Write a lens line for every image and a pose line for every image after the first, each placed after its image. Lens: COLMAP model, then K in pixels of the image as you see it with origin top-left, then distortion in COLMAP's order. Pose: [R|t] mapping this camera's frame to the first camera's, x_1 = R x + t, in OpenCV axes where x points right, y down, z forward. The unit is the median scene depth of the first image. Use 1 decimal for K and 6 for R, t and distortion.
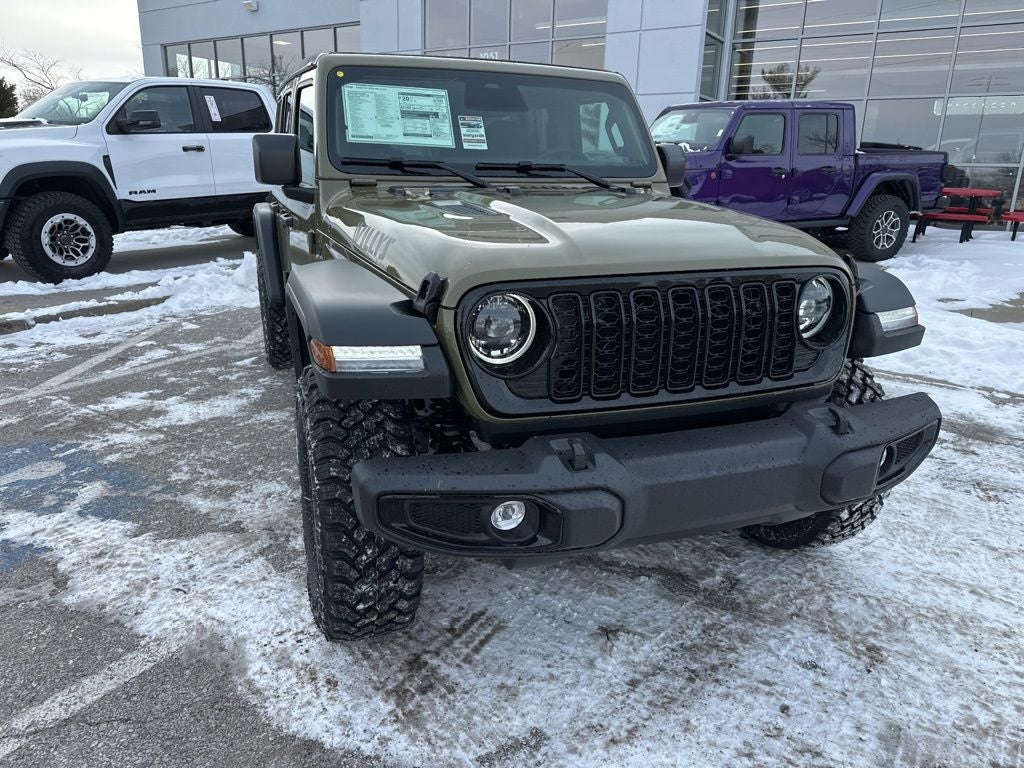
lens RADIAL K [[722.6, 0, 510.2], [0, 722.6, 390.0], [0, 0, 1]] dist [0.031292, -0.037059]
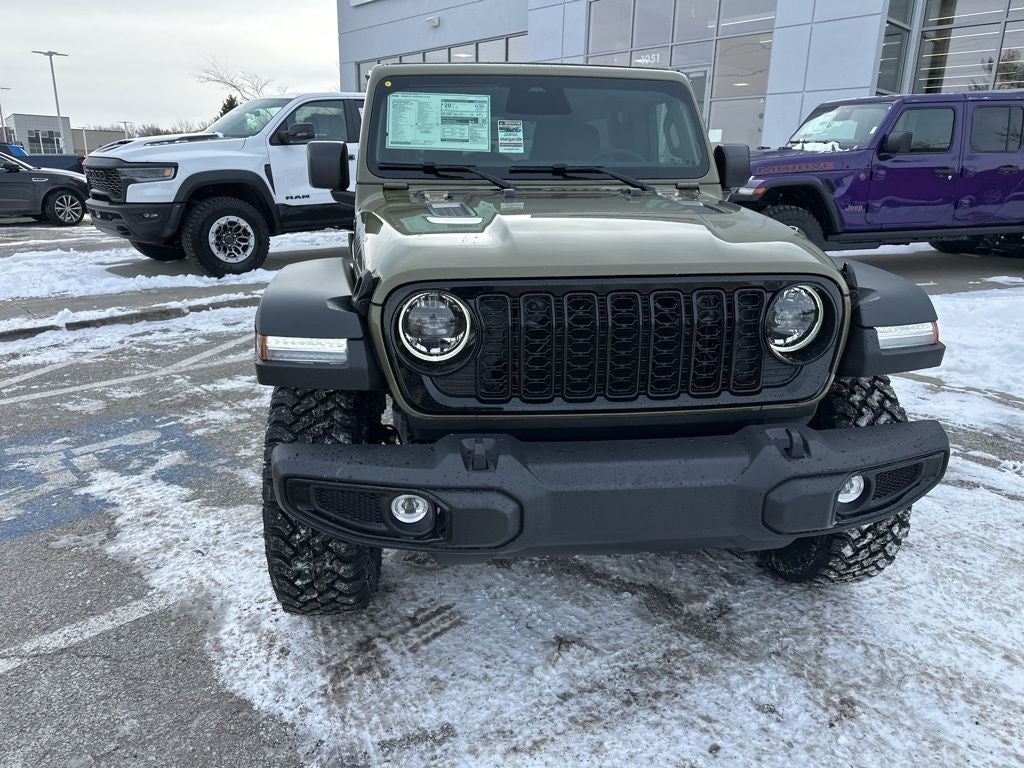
lens RADIAL K [[723.4, 0, 510.8], [0, 723.4, 386.3], [0, 0, 1]] dist [0.032891, -0.038499]
pose [[0.970757, 0.058544, -0.232818, 0.229867], [-0.061121, 0.998123, -0.003862, -0.002506], [0.232155, 0.017979, 0.972513, 0.020882]]
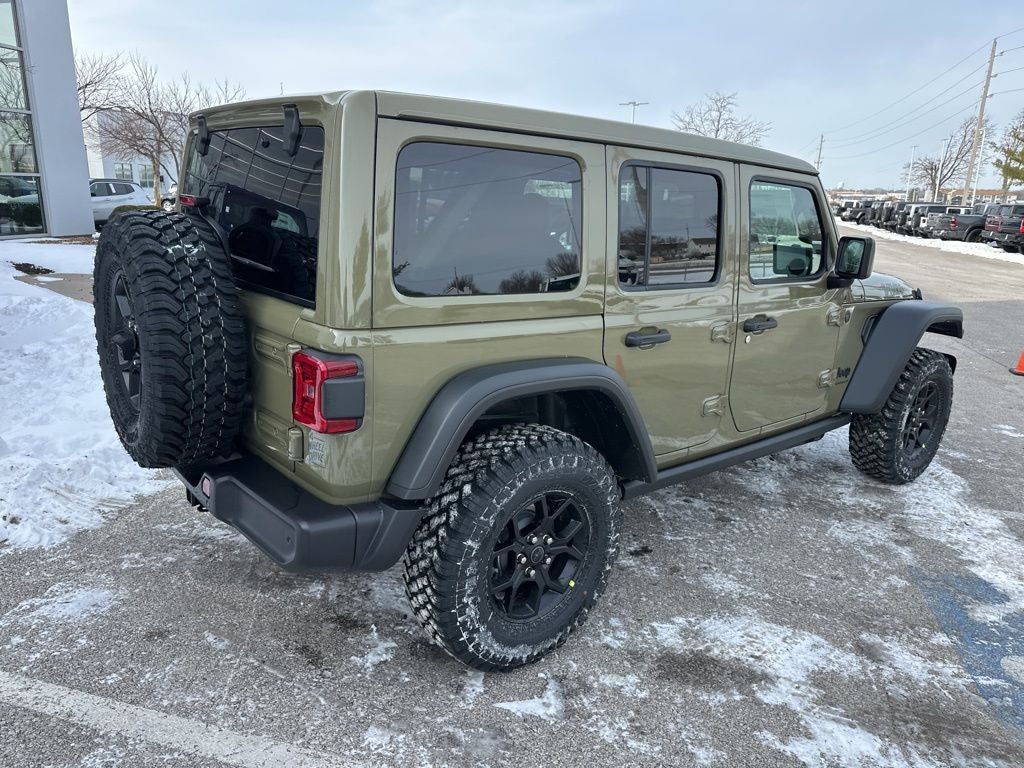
lens RADIAL K [[717.5, 0, 511.1], [0, 717.5, 384.1], [0, 0, 1]] dist [0.036801, -0.040060]
pose [[-0.323451, -0.274635, 0.905514, -1.350643], [0.235563, 0.903458, 0.358155, -0.732743], [-0.916455, 0.329150, -0.227530, 1.982170]]
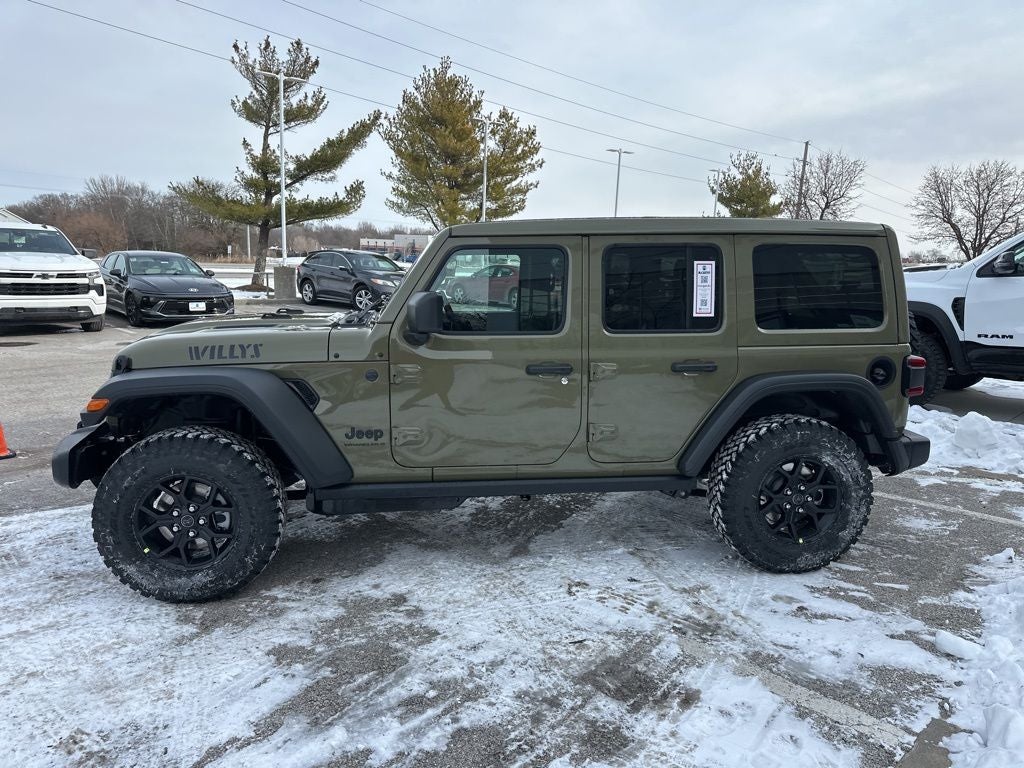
lens RADIAL K [[711.9, 0, 508.7], [0, 711.9, 375.3], [0, 0, 1]] dist [0.040610, -0.042964]
pose [[-0.223289, 0.127165, -0.966422, 1.466885], [-0.315365, 0.928706, 0.195066, -0.586795], [0.922327, 0.348332, -0.167267, 1.678746]]
